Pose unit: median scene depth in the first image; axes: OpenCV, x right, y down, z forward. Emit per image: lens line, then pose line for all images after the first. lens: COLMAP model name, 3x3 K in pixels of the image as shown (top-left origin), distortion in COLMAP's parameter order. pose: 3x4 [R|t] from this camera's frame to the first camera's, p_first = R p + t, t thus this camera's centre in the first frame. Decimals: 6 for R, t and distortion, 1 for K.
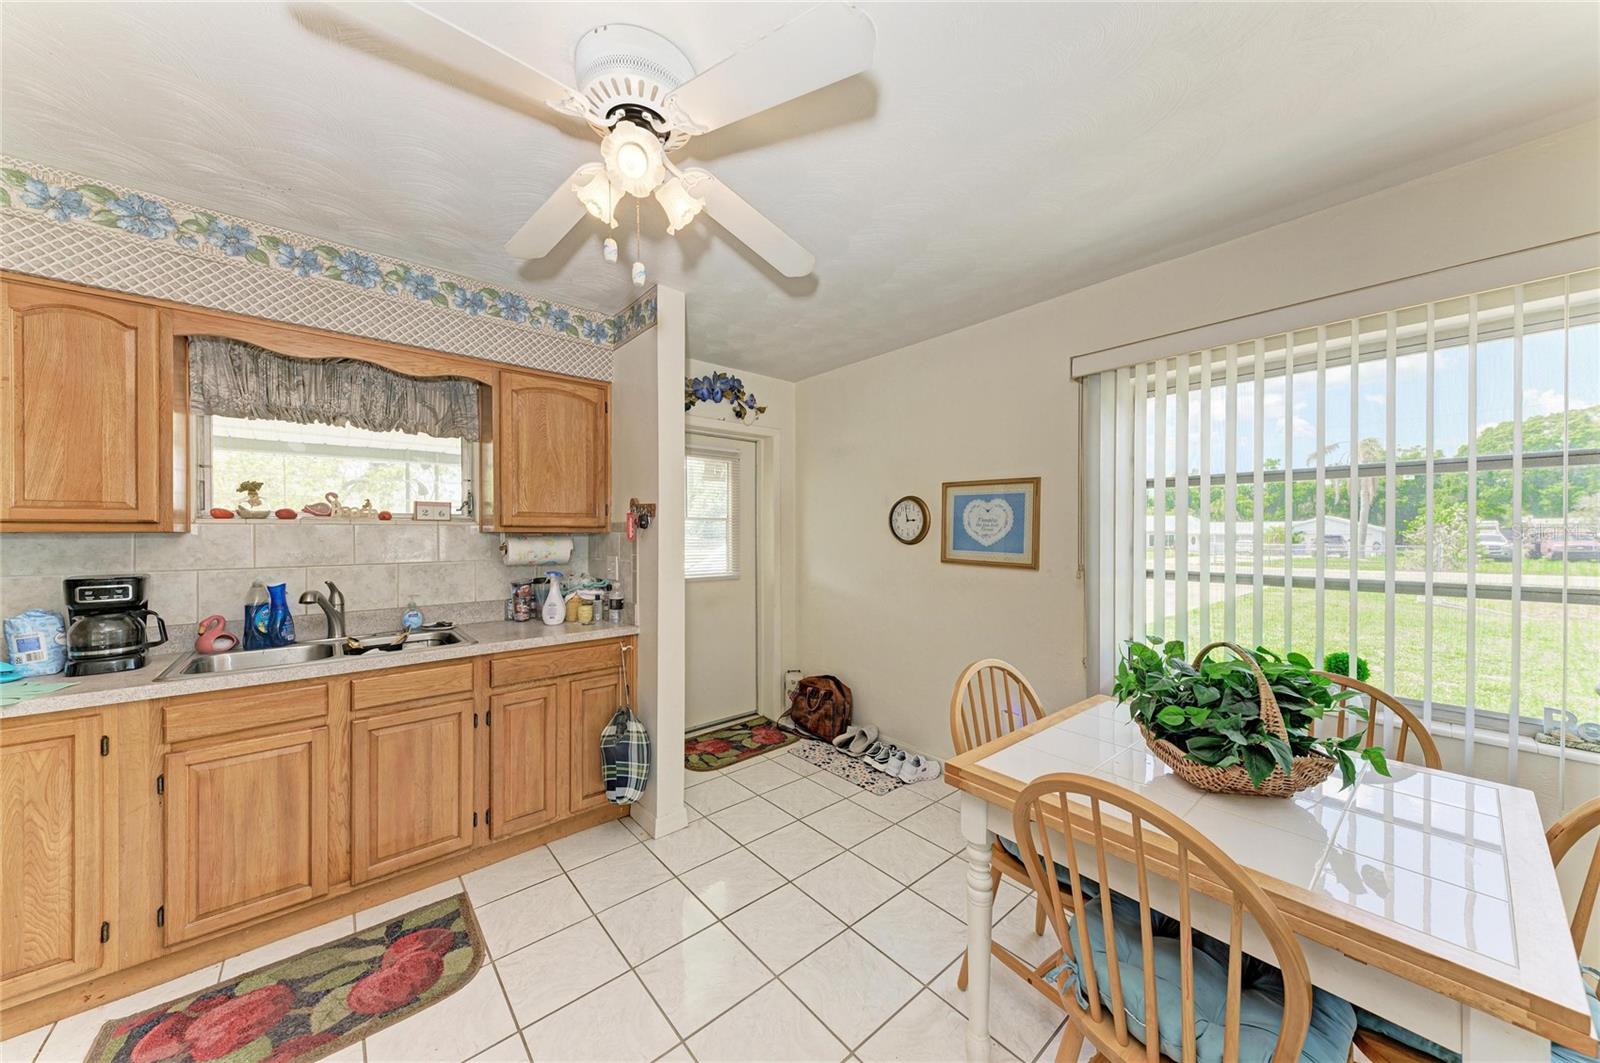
lens RADIAL K [[542.3, 0, 803.6], [0, 542.3, 534.4], [0, 0, 1]] dist [0.020578, -0.004229]
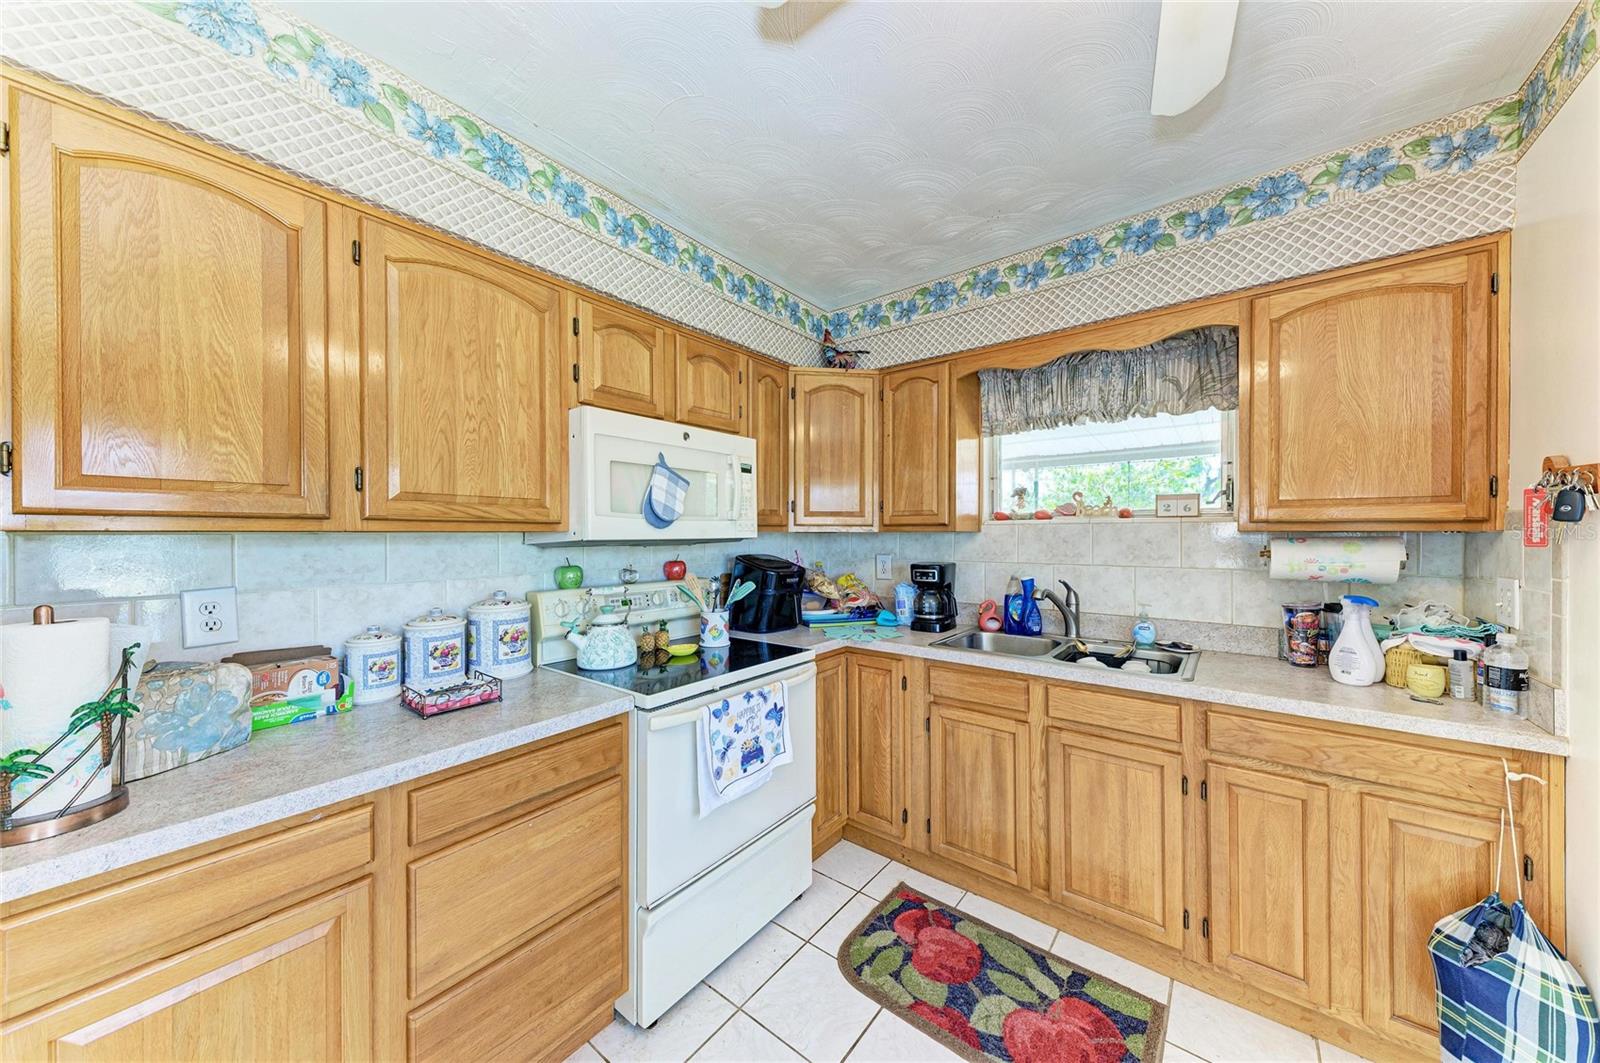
lens RADIAL K [[542.3, 0, 798.4], [0, 542.3, 534.3], [0, 0, 1]] dist [0.020578, -0.004229]
pose [[0.182886, 0.004817, -0.983122, 0.027721], [0.000007, 0.999988, 0.004901, -0.003041], [0.983134, -0.000904, 0.182883, 0.275849]]
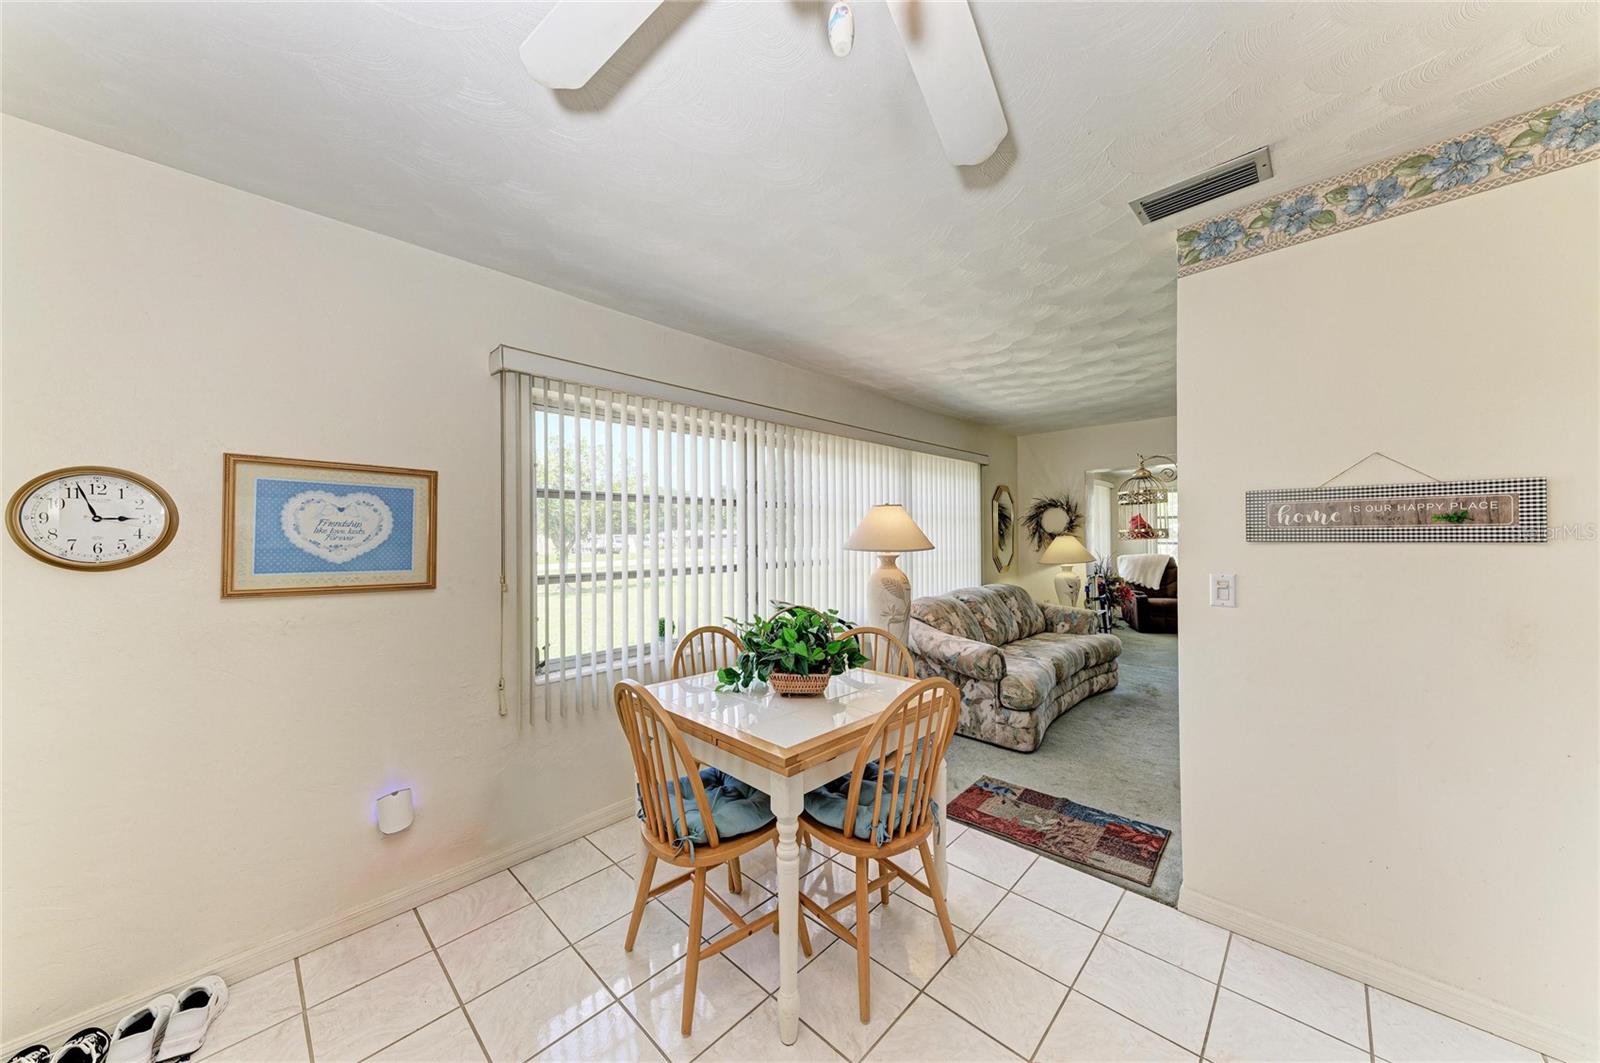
lens RADIAL K [[542.3, 0, 801.7], [0, 542.3, 529.2], [0, 0, 1]] dist [0.020578, -0.004229]
pose [[-0.088335, 0.014489, 0.995985, -0.394065], [0.011465, 0.999843, -0.013528, -0.004406], [-0.996025, 0.010224, -0.088487, 0.526648]]
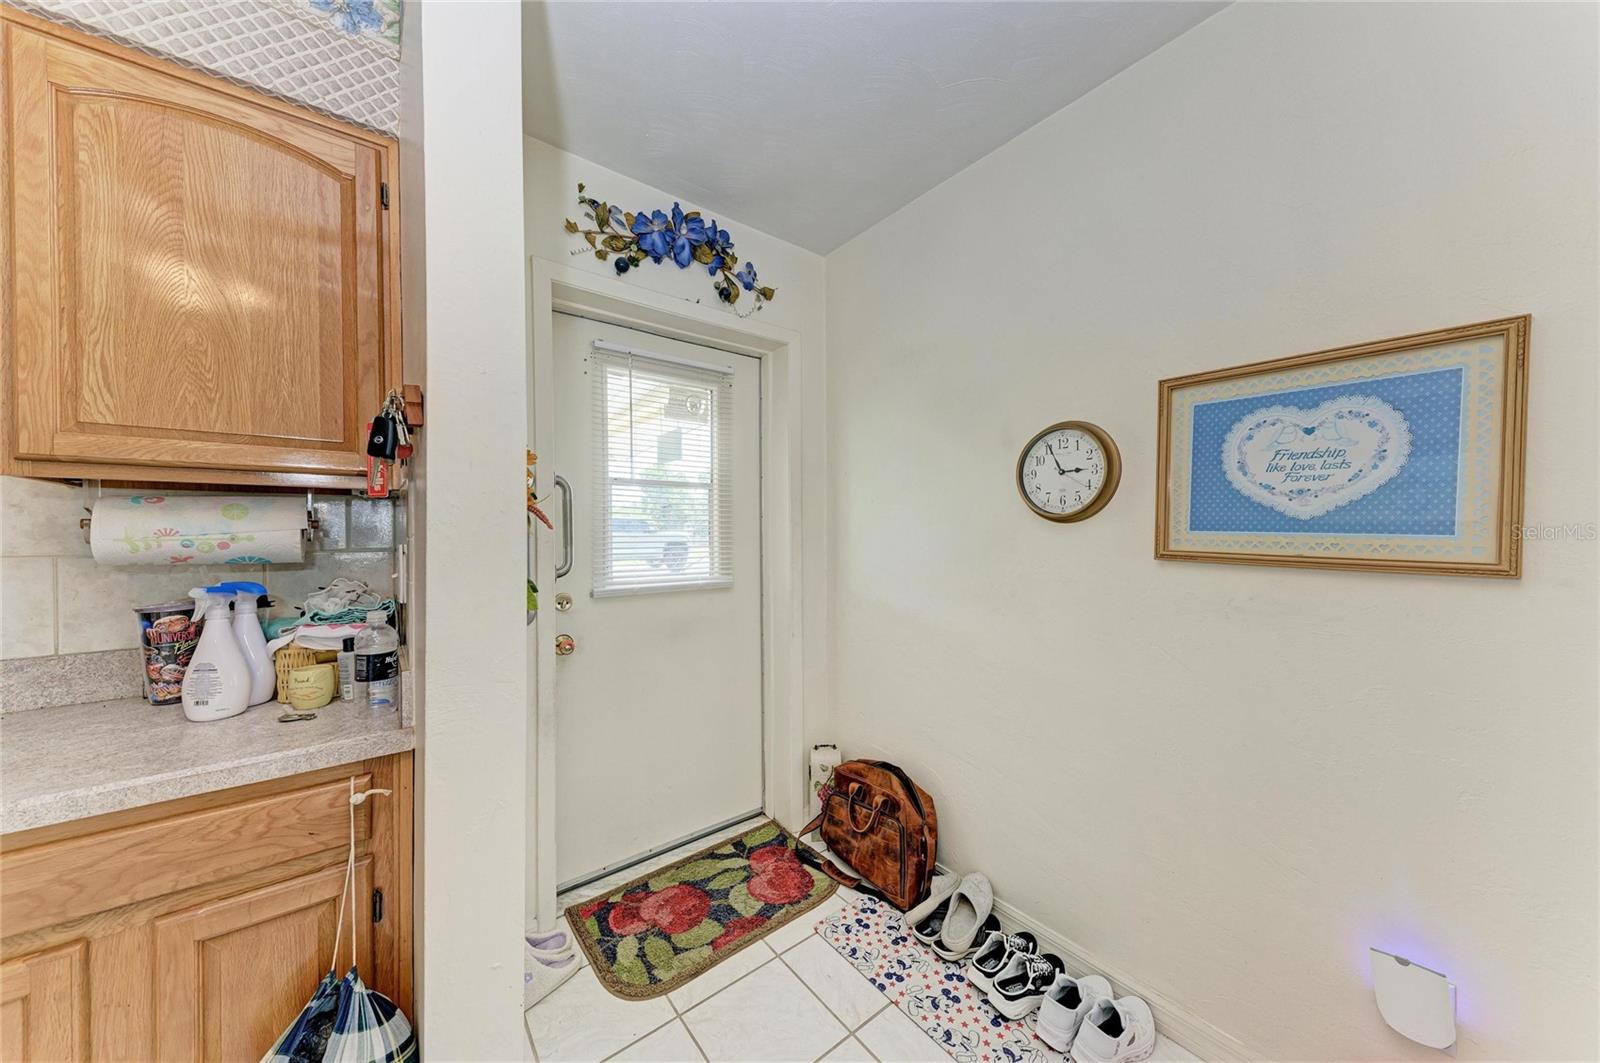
lens RADIAL K [[542.3, 0, 802.6], [0, 542.3, 533.5], [0, 0, 1]] dist [0.020578, -0.004229]
pose [[0.998622, -0.002981, -0.052389, -0.015084], [0.003071, 0.999994, 0.001647, 0.032120], [0.052384, -0.001805, 0.998625, 0.601869]]
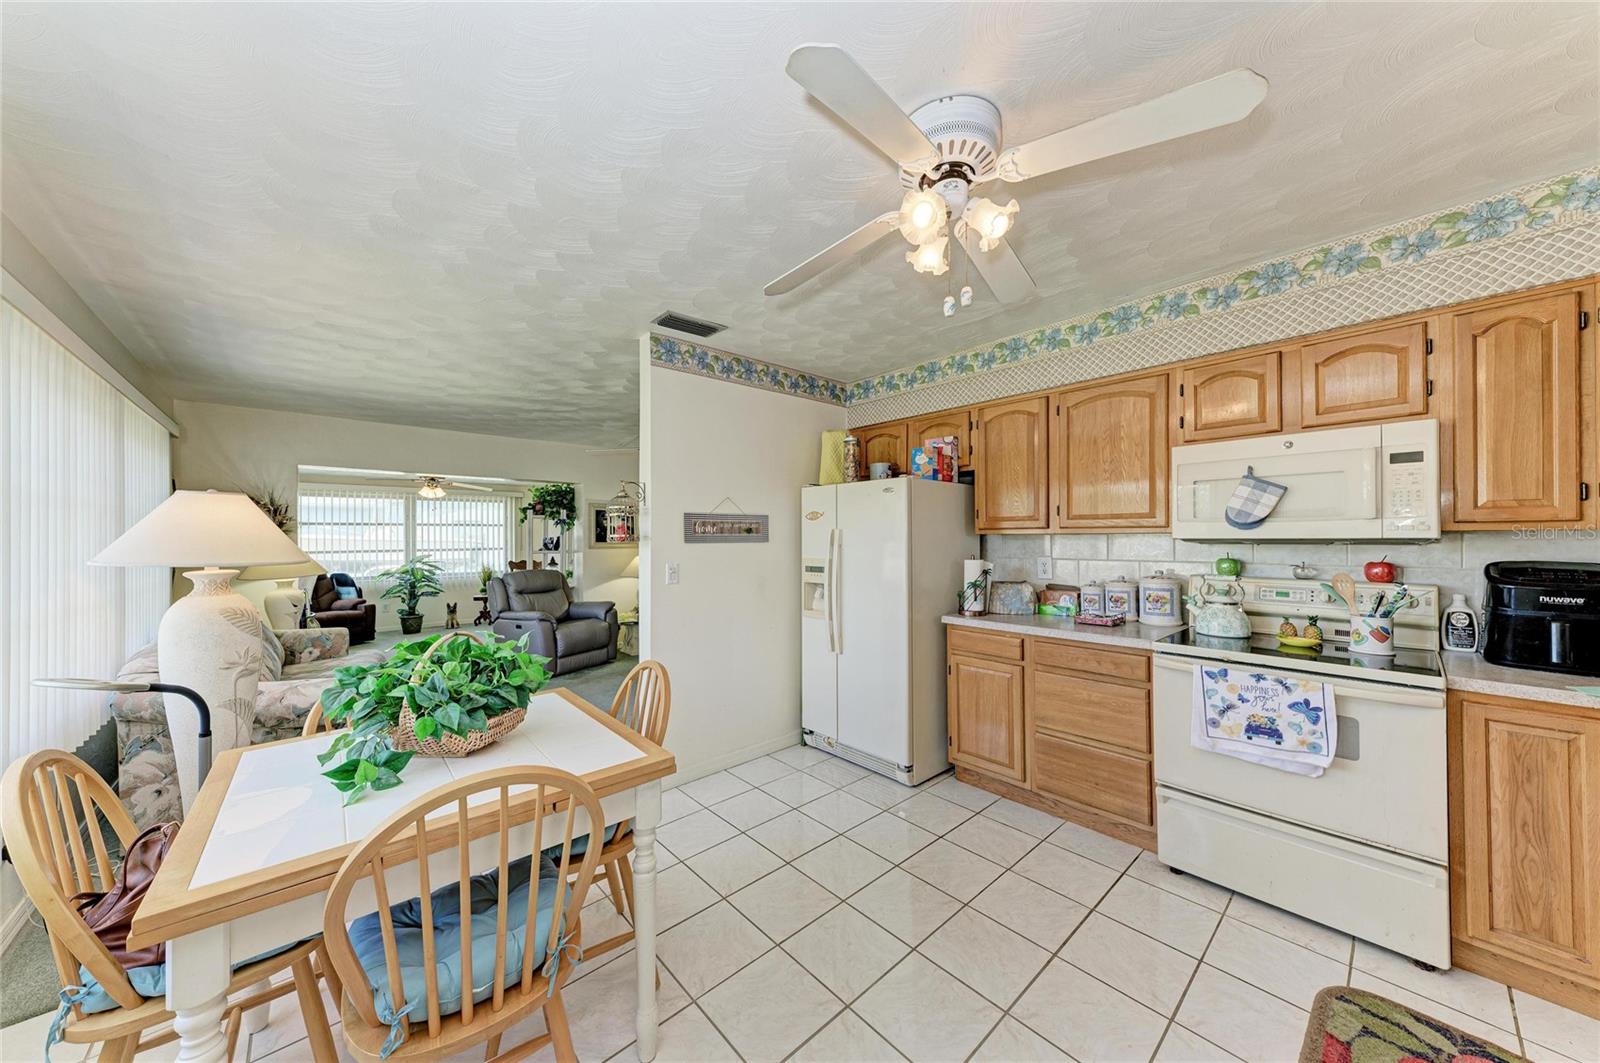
lens RADIAL K [[542.3, 0, 804.1], [0, 542.3, 534.8], [0, 0, 1]] dist [0.020578, -0.004229]
pose [[-0.999812, 0.008988, -0.017170, 0.008782], [0.009034, 0.999956, -0.002581, -0.003150], [0.017146, -0.002736, -0.999849, 1.032731]]
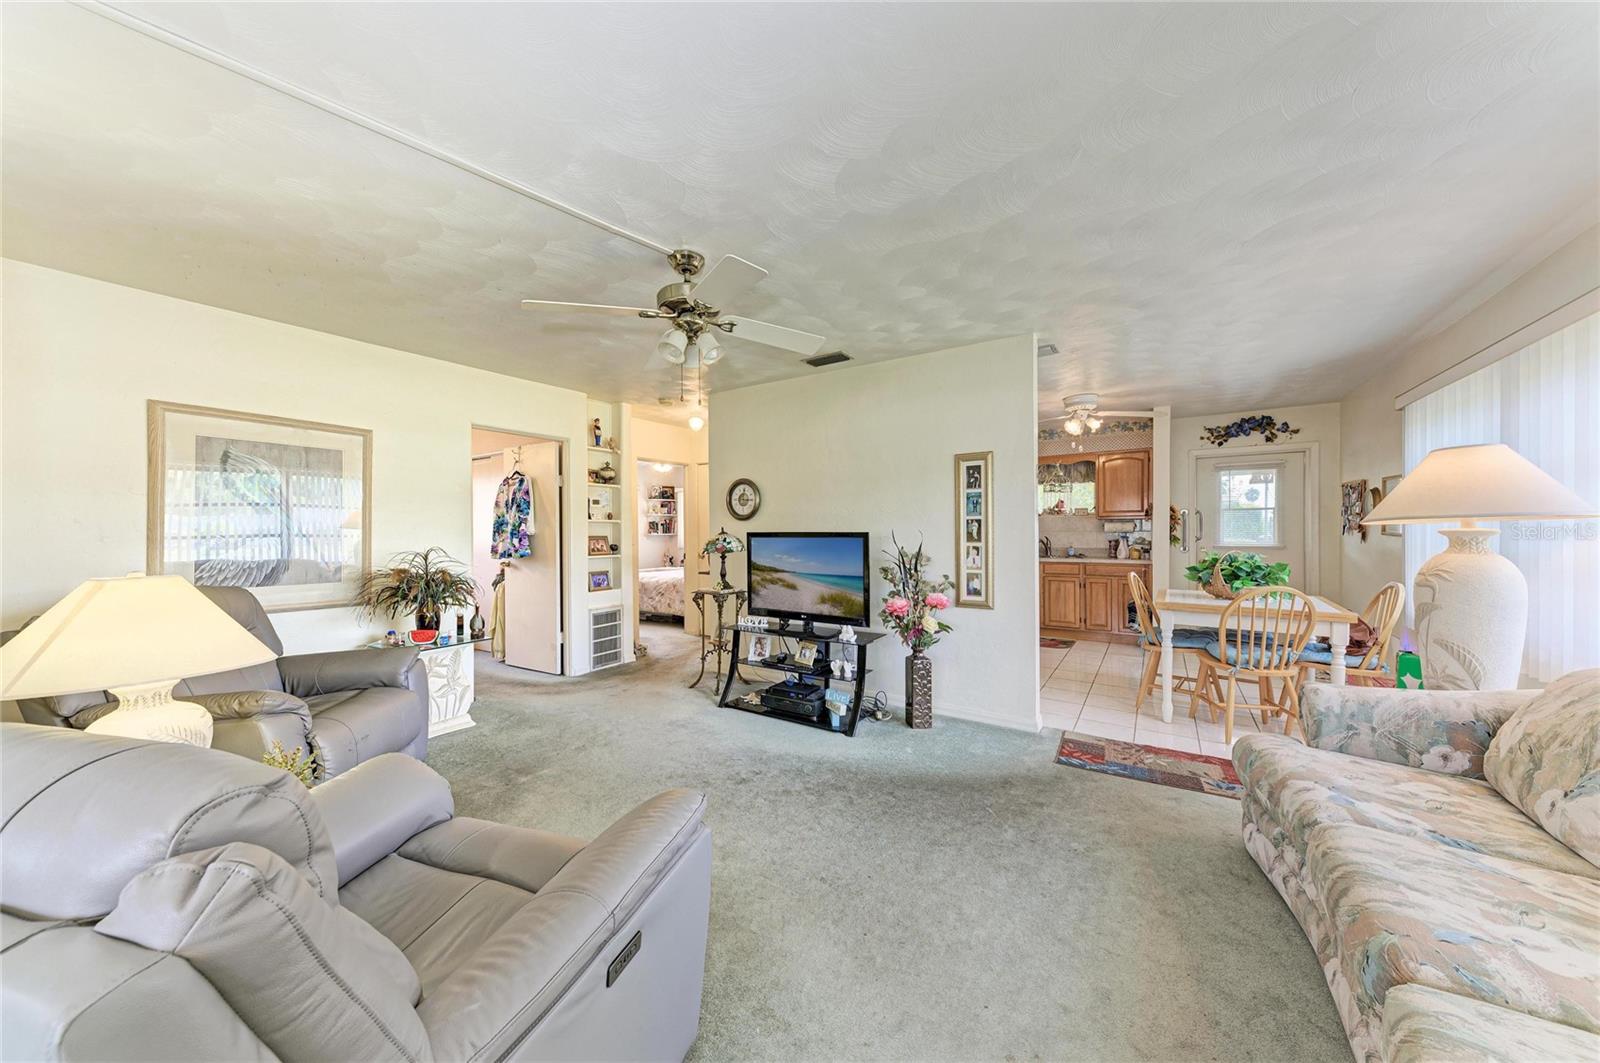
lens RADIAL K [[542.3, 0, 793.9], [0, 542.3, 533.0], [0, 0, 1]] dist [0.020578, -0.004229]
pose [[0.268799, 0.006646, -0.963173, 1.360326], [0.004712, 0.999955, 0.008215, 0.029519], [0.963185, -0.006747, 0.268755, -0.939752]]
